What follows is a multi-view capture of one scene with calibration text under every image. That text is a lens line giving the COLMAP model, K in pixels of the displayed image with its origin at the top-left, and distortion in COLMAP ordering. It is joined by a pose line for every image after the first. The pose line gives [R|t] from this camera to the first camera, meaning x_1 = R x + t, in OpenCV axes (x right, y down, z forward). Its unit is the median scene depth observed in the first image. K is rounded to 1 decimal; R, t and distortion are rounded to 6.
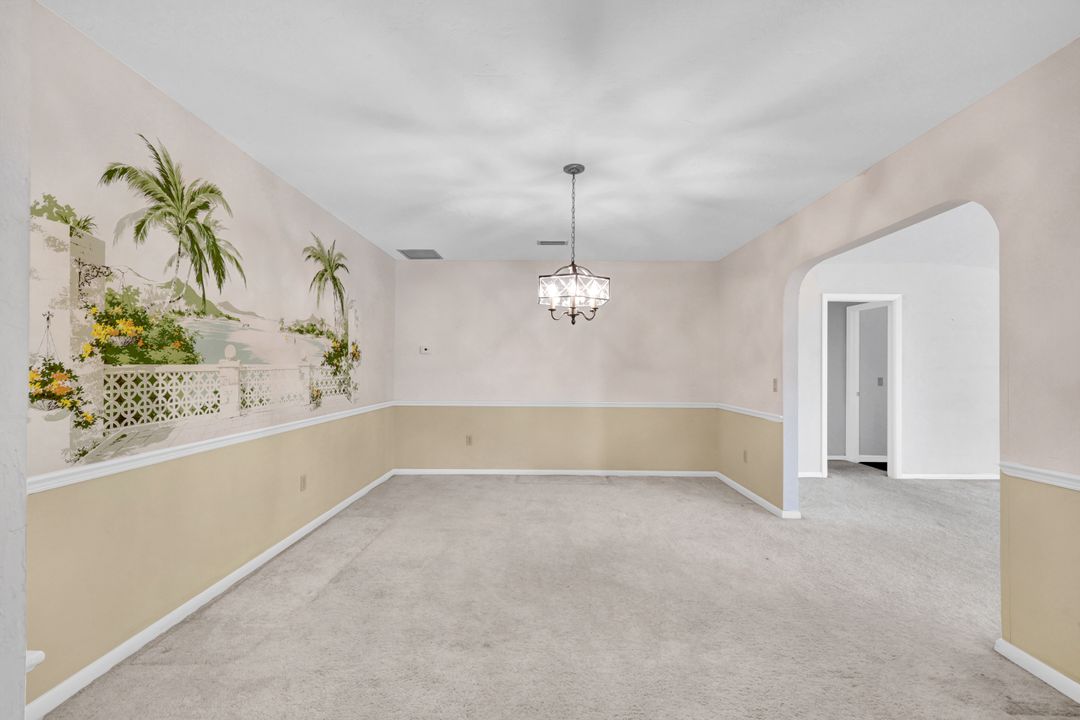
lens RADIAL K [[448.7, 0, 541.2], [0, 448.7, 365.9], [0, 0, 1]] dist [0.012422, 0.000002]
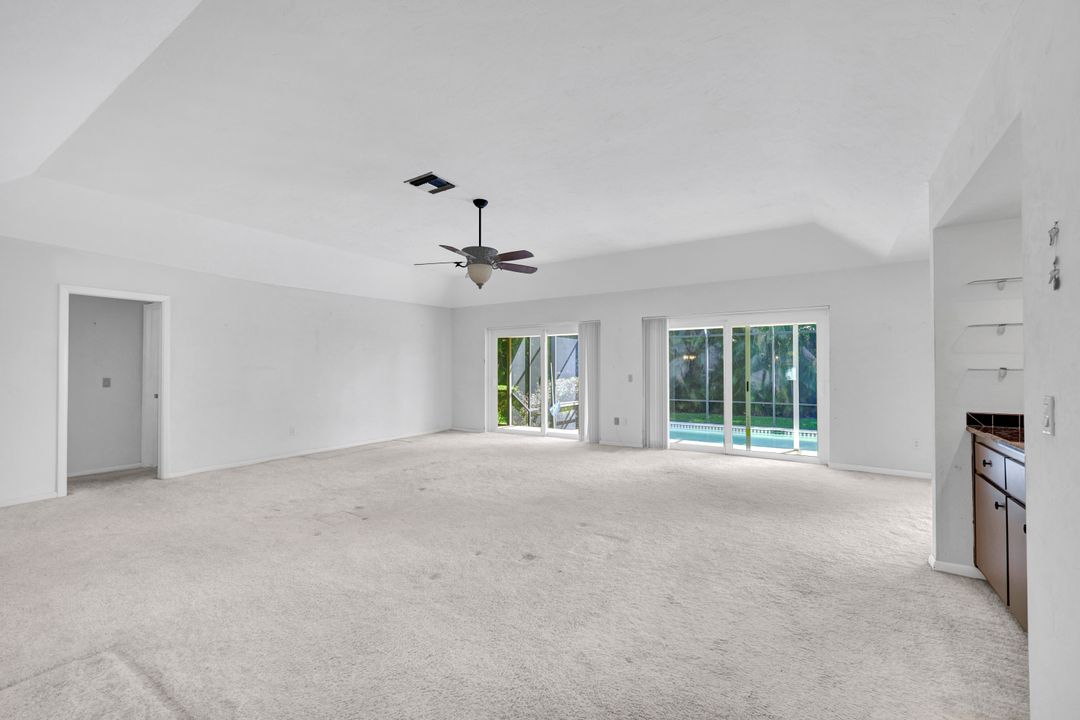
lens RADIAL K [[448.7, 0, 541.2], [0, 448.7, 365.9], [0, 0, 1]] dist [0.012422, 0.000002]
pose [[0.530005, -0.004563, 0.847982, 0.374647], [-0.003145, 0.999968, 0.007346, -0.012863], [-0.847988, -0.006560, 0.529974, -0.242678]]
